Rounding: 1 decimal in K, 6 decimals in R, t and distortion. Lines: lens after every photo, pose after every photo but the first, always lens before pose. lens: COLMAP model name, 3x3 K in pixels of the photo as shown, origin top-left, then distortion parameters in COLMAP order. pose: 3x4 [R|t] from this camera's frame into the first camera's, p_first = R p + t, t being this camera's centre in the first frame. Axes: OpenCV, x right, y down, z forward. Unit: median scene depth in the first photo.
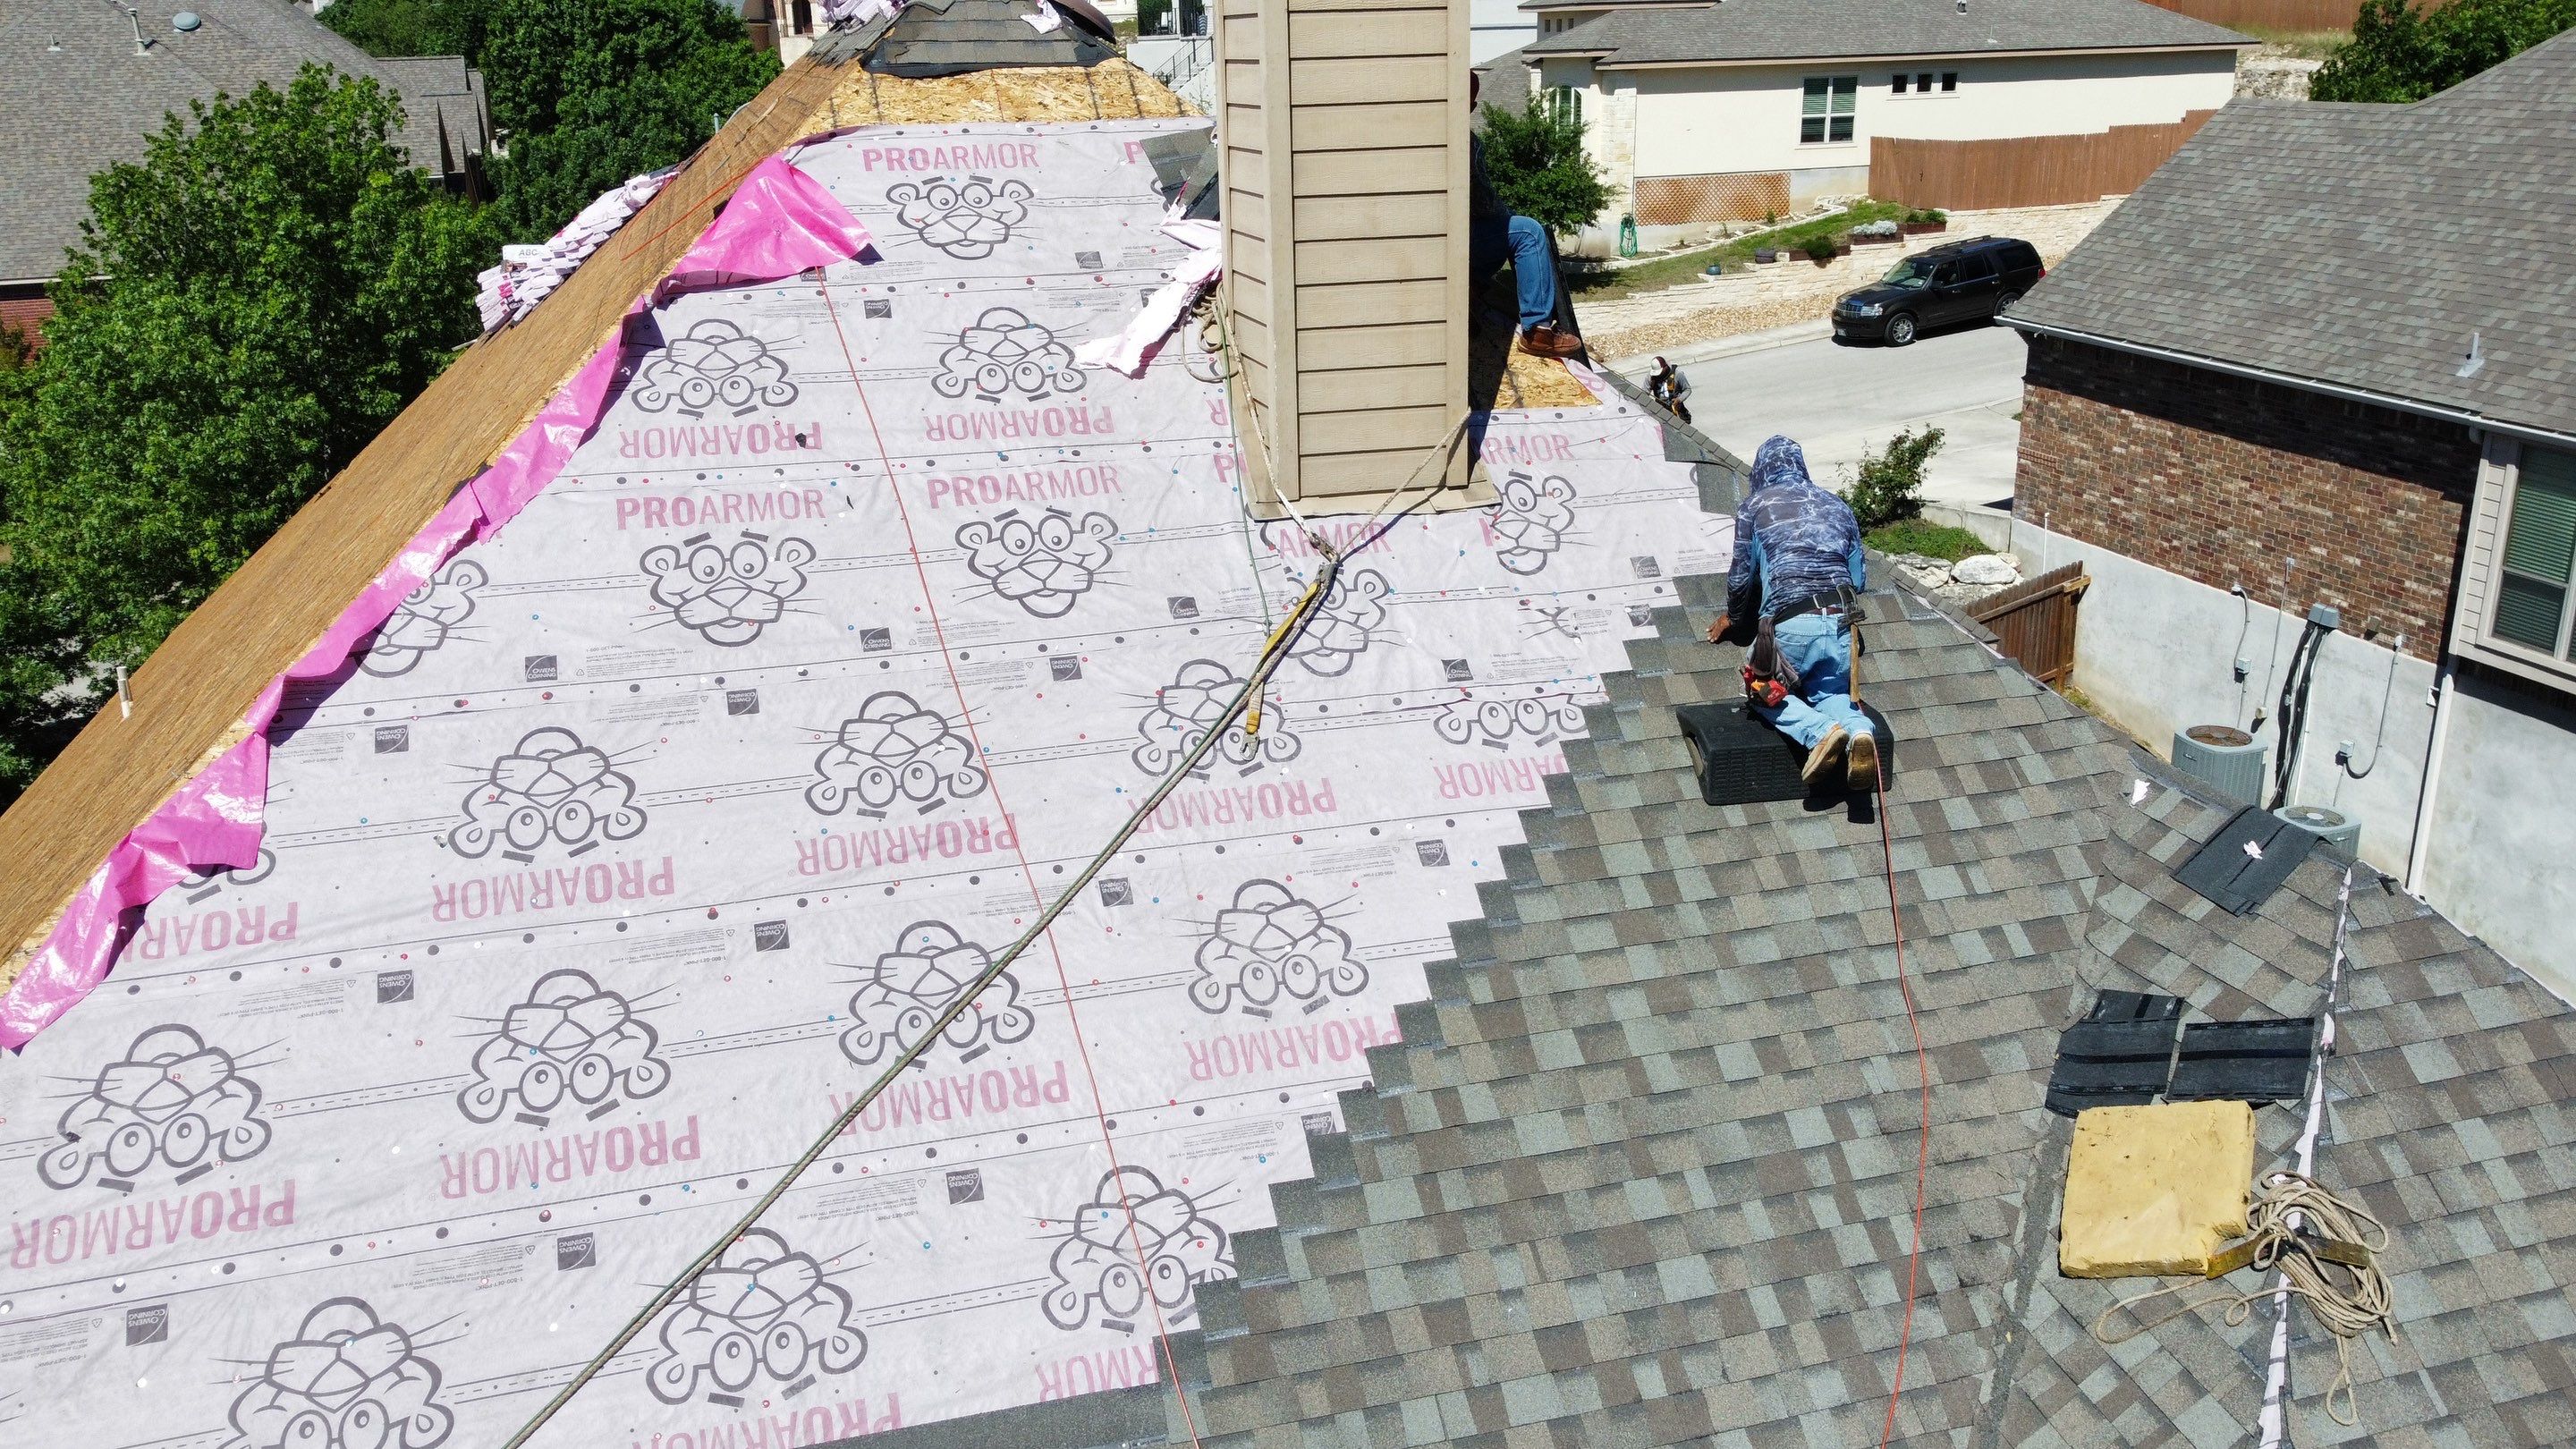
lens RADIAL K [[1958.4, 0, 1278.3], [0, 1958.4, 712.3], [0, 0, 1]] dist [-0.000495, -0.002792]
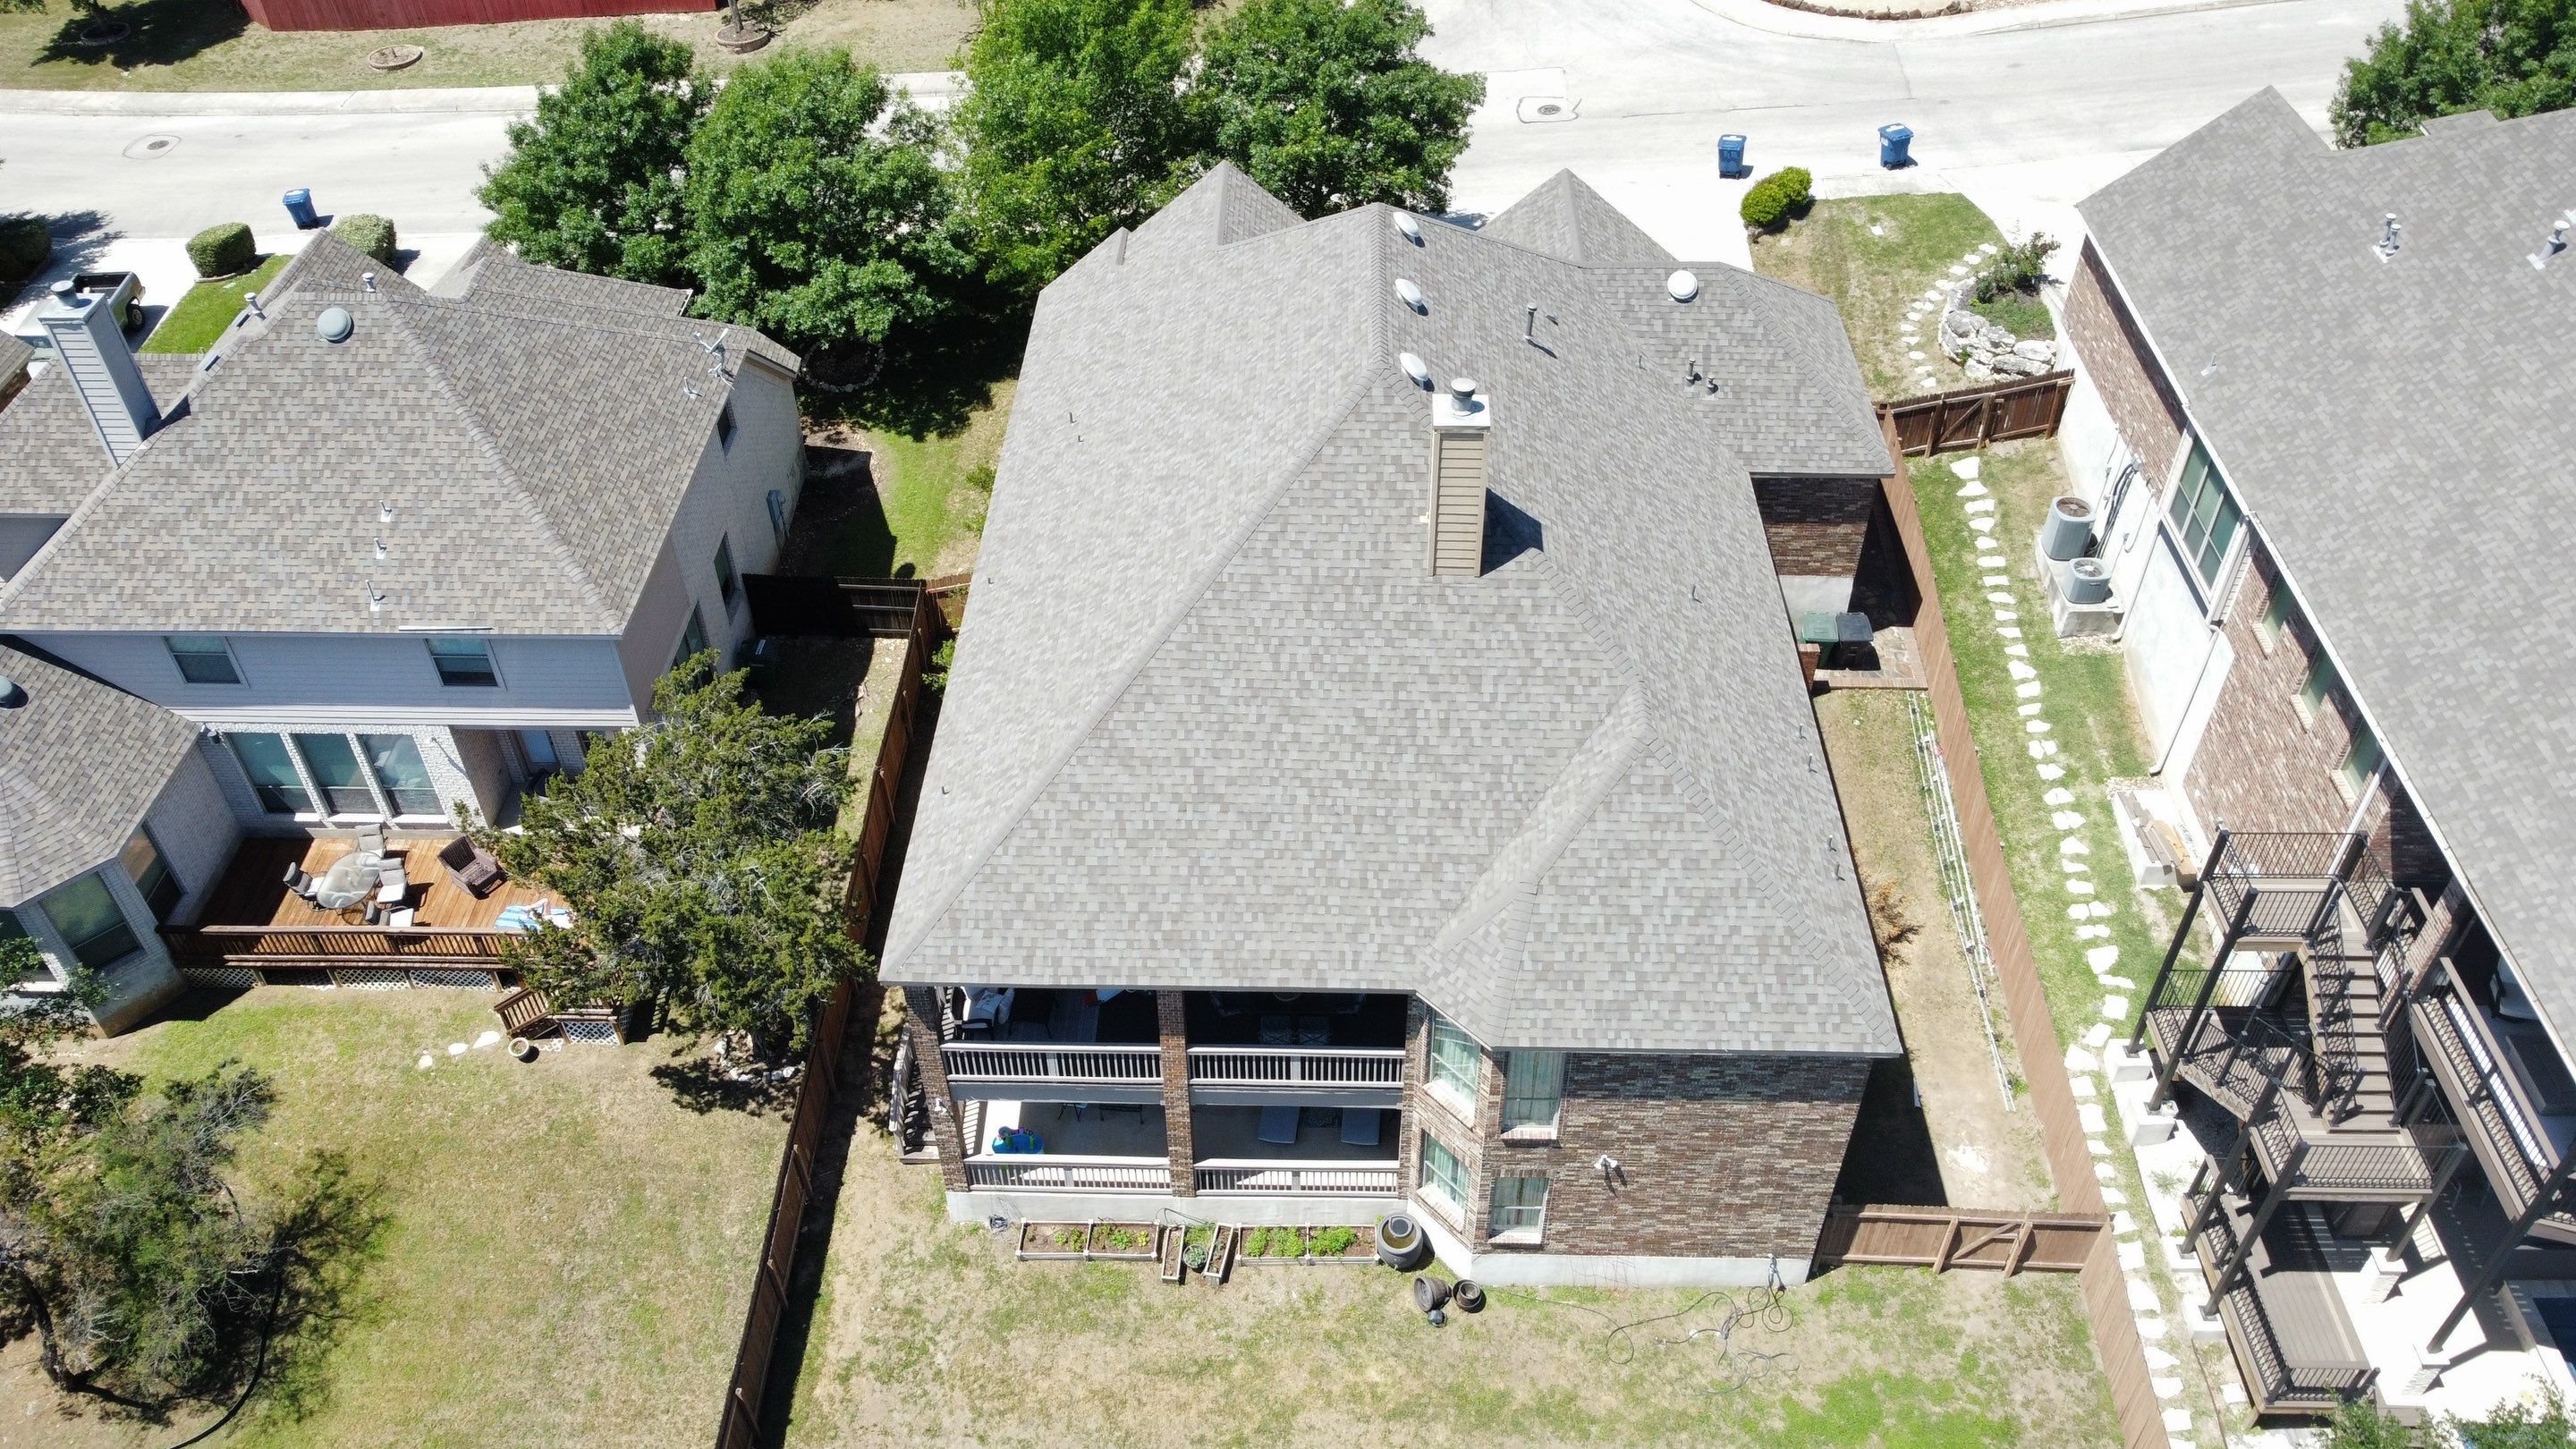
lens RADIAL K [[1958.4, 0, 1274.7], [0, 1958.4, 707.4], [0, 0, 1]] dist [-0.000495, -0.002792]
pose [[0.954153, 0.209246, -0.214029, 0.196418], [-0.107641, 0.907087, 0.406949, -0.466592], [0.279296, -0.365253, 0.888023, -0.863776]]
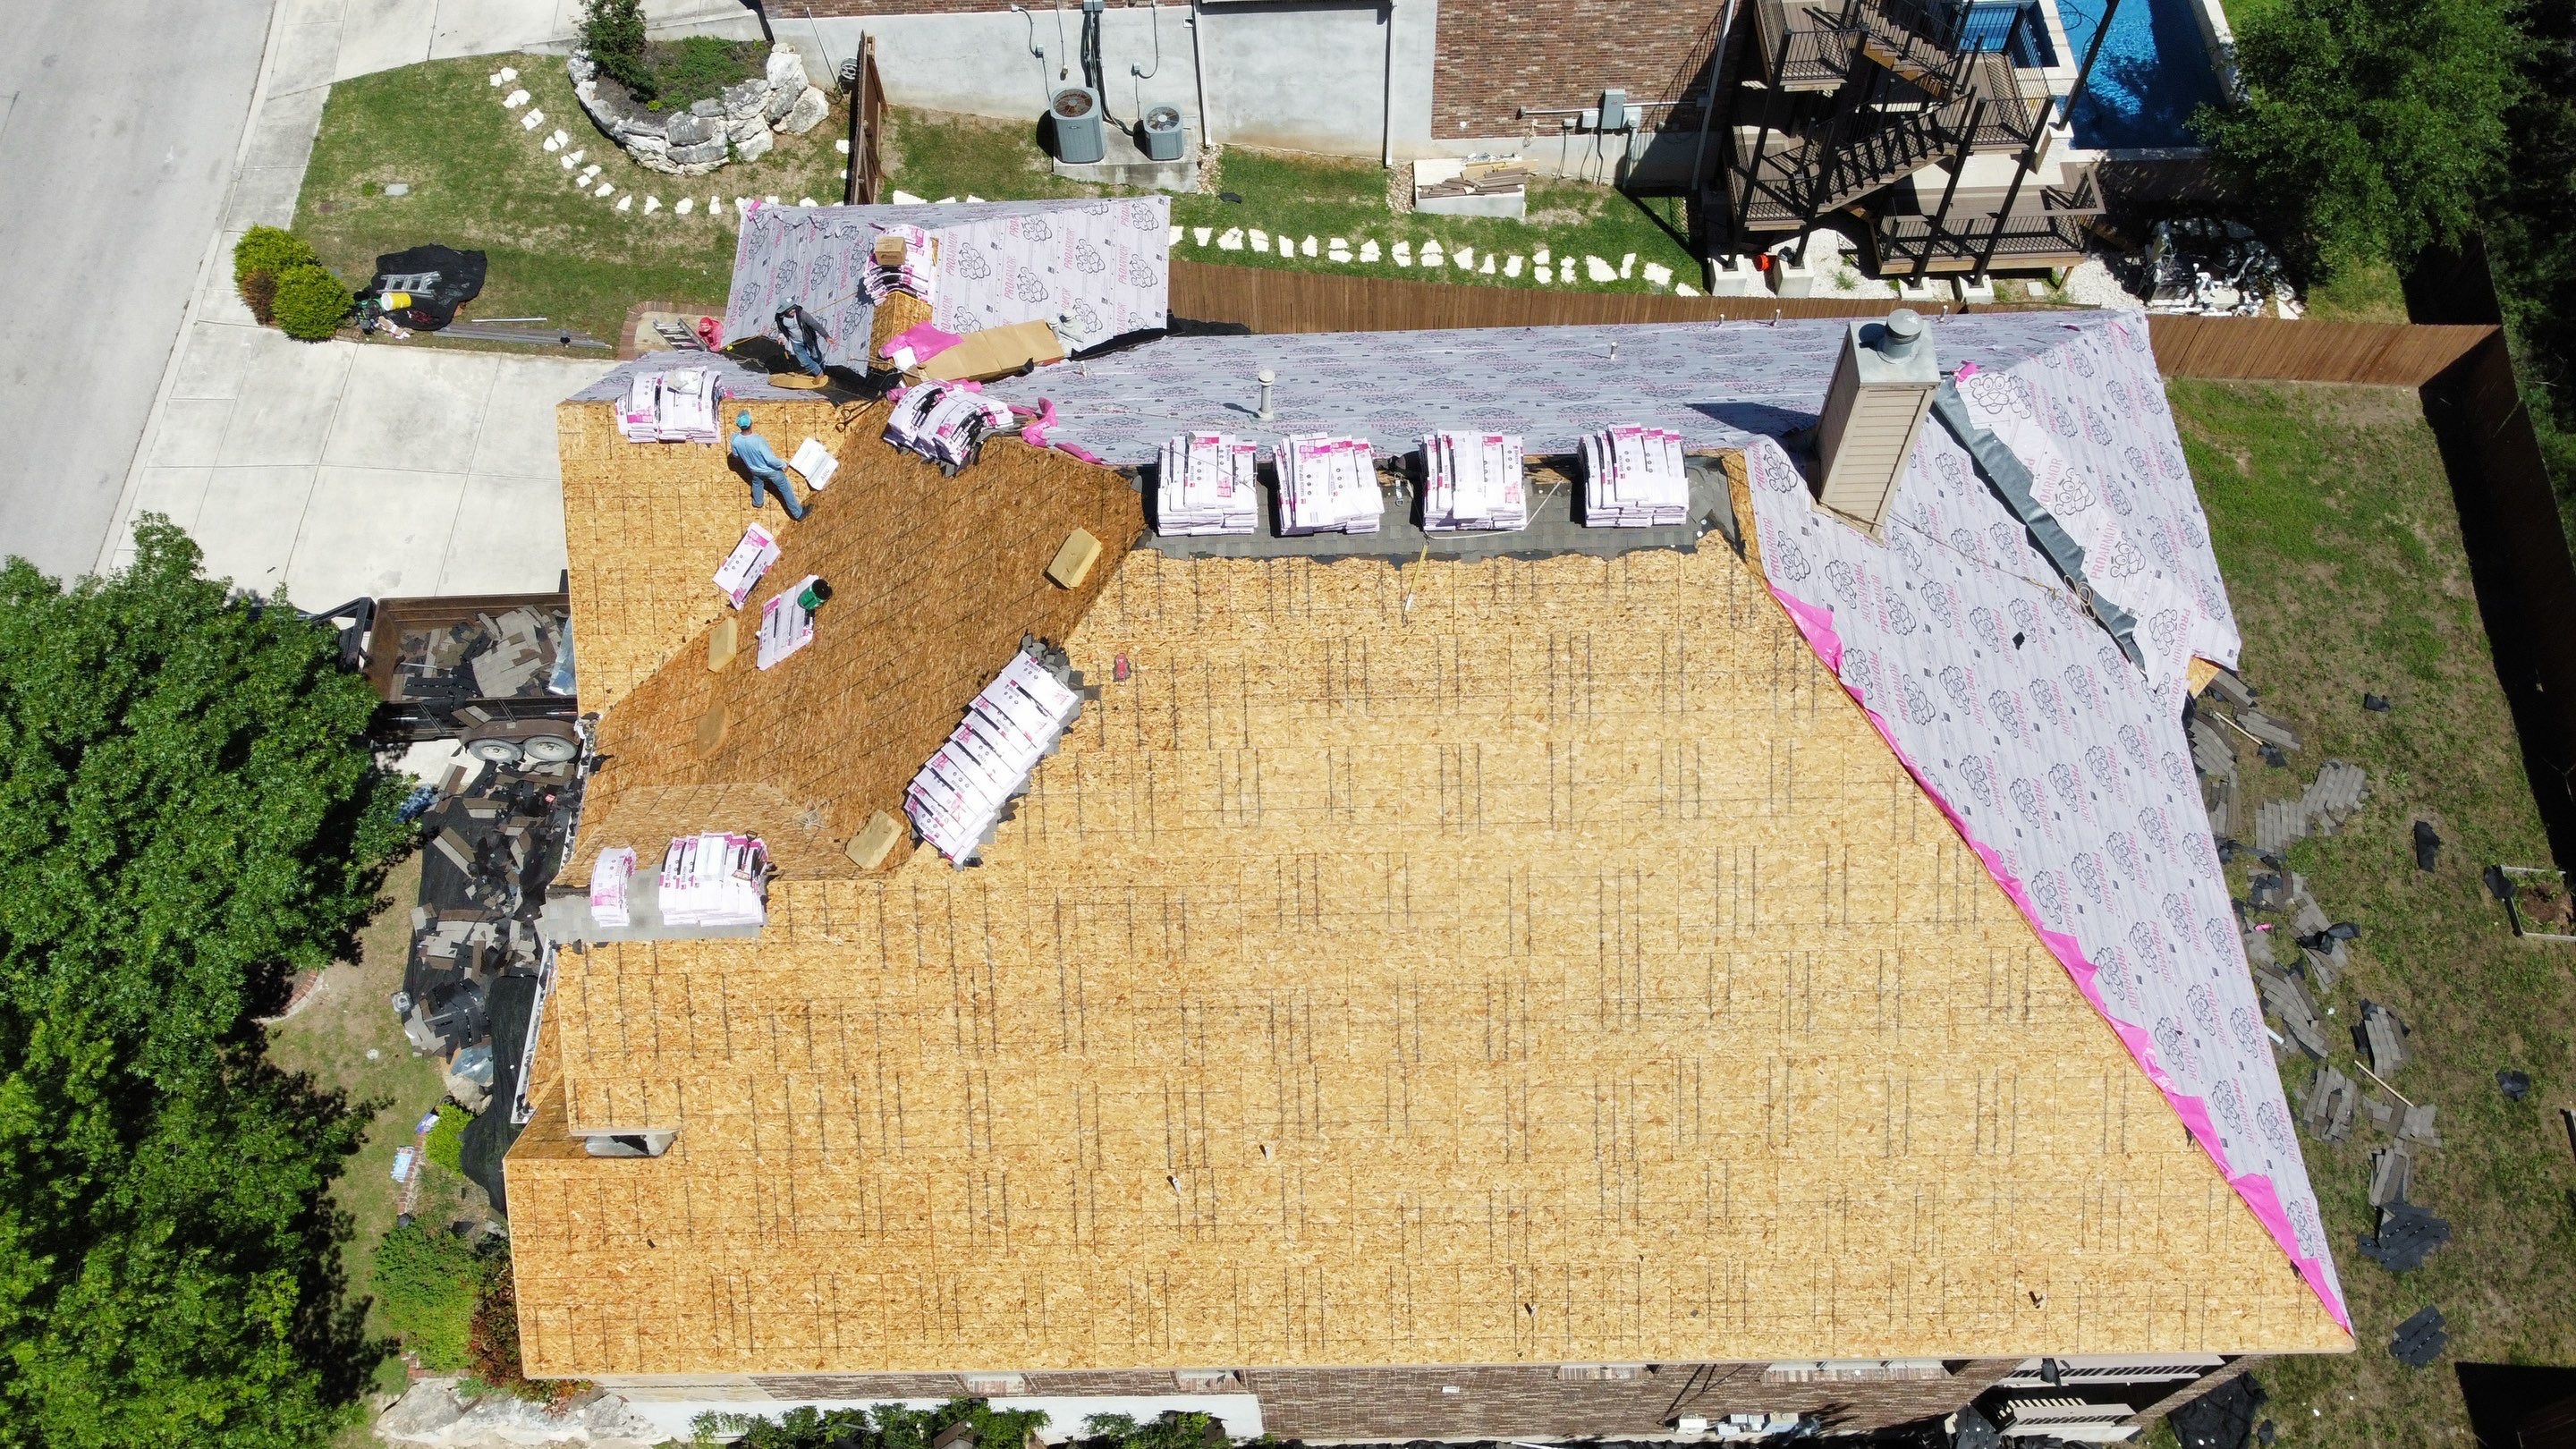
lens RADIAL K [[1958.4, 0, 1293.3], [0, 1958.4, 712.2], [0, 0, 1]] dist [-0.000495, -0.002792]
pose [[0.259952, -0.833476, 0.487589, -0.601567], [0.329582, 0.551210, 0.766514, -0.820320], [-0.907635, -0.038557, 0.417986, 0.182268]]
